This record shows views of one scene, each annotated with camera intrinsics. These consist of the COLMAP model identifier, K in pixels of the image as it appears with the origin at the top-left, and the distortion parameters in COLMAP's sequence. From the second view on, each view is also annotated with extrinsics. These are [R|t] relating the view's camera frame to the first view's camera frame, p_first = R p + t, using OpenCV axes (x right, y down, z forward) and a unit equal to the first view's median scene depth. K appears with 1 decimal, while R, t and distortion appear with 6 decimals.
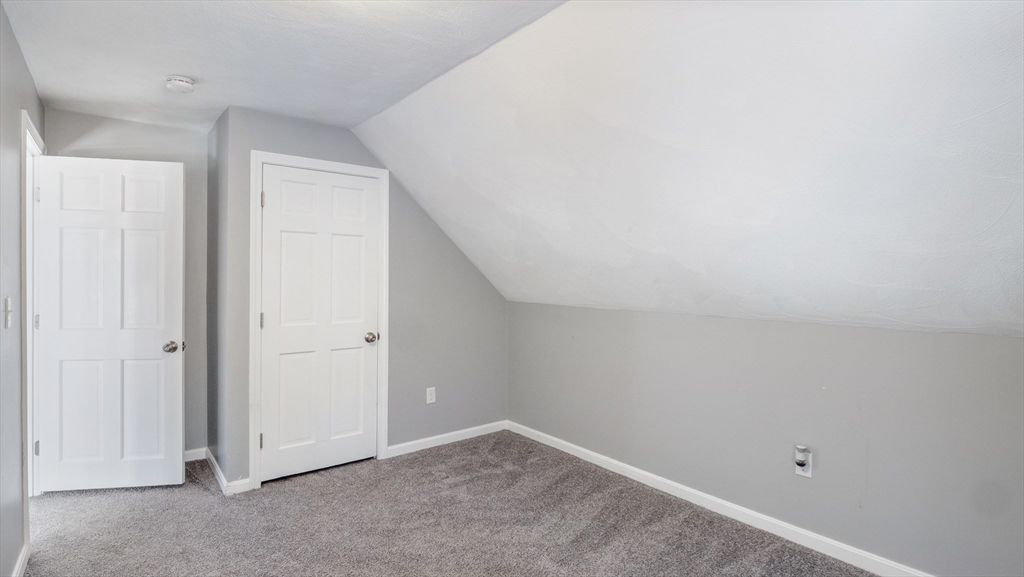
lens RADIAL K [[513.8, 0, 510.1], [0, 513.8, 283.7], [0, 0, 1]] dist [-0.001537, -0.000451]
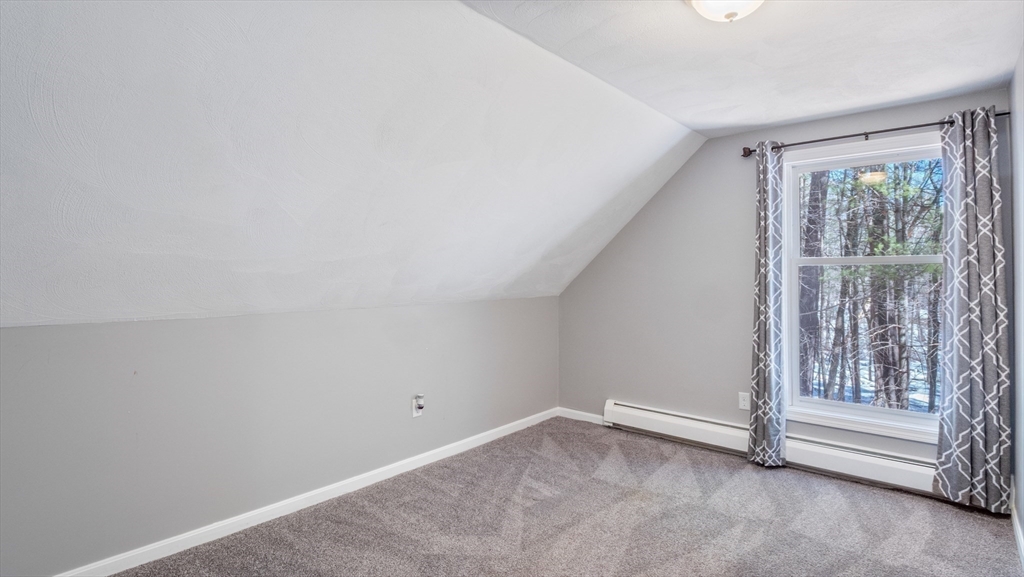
lens RADIAL K [[513.8, 0, 510.1], [0, 513.8, 283.7], [0, 0, 1]] dist [-0.001537, -0.000451]
pose [[-0.165249, -0.036458, 0.985578, -0.805748], [0.016578, 0.999073, 0.039737, -0.032822], [-0.986113, 0.022905, -0.164491, 0.964937]]
